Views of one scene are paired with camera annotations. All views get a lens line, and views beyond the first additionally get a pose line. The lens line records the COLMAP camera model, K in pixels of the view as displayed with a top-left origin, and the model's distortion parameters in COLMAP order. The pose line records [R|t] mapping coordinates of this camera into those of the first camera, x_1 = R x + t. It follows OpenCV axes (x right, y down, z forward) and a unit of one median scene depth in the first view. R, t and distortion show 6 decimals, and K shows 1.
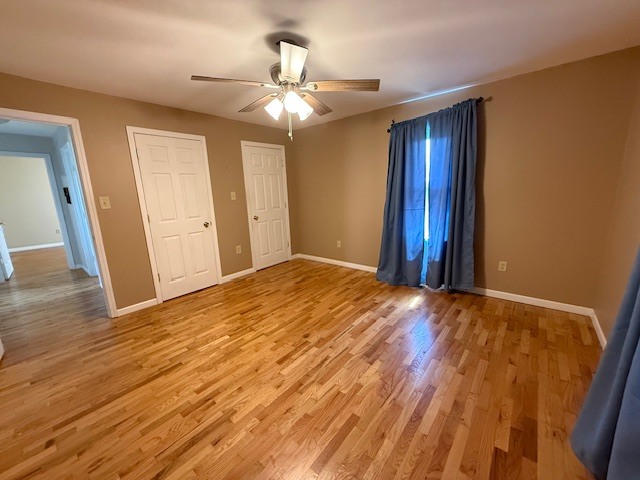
lens RADIAL K [[257.5, 0, 320.0], [0, 257.5, 240.0], [0, 0, 1]] dist [-0.003541, 0.000228]
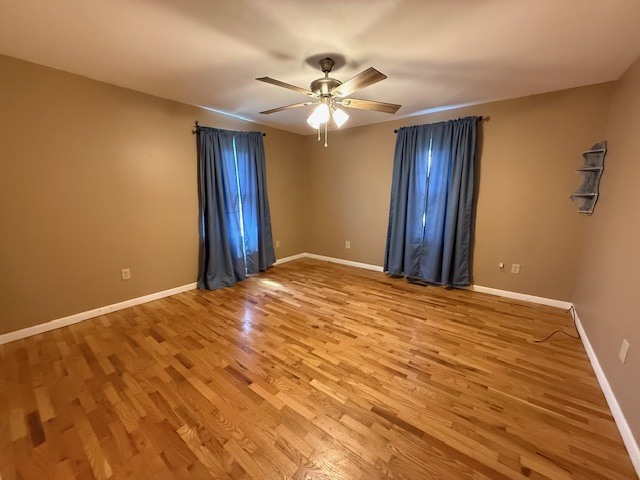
lens RADIAL K [[257.5, 0, 320.0], [0, 257.5, 240.0], [0, 0, 1]] dist [-0.003541, 0.000228]
pose [[-0.042720, -0.149176, 0.987887, -0.949854], [0.192080, 0.969118, 0.154648, -0.125463], [-0.980449, 0.196360, -0.012747, 0.828574]]
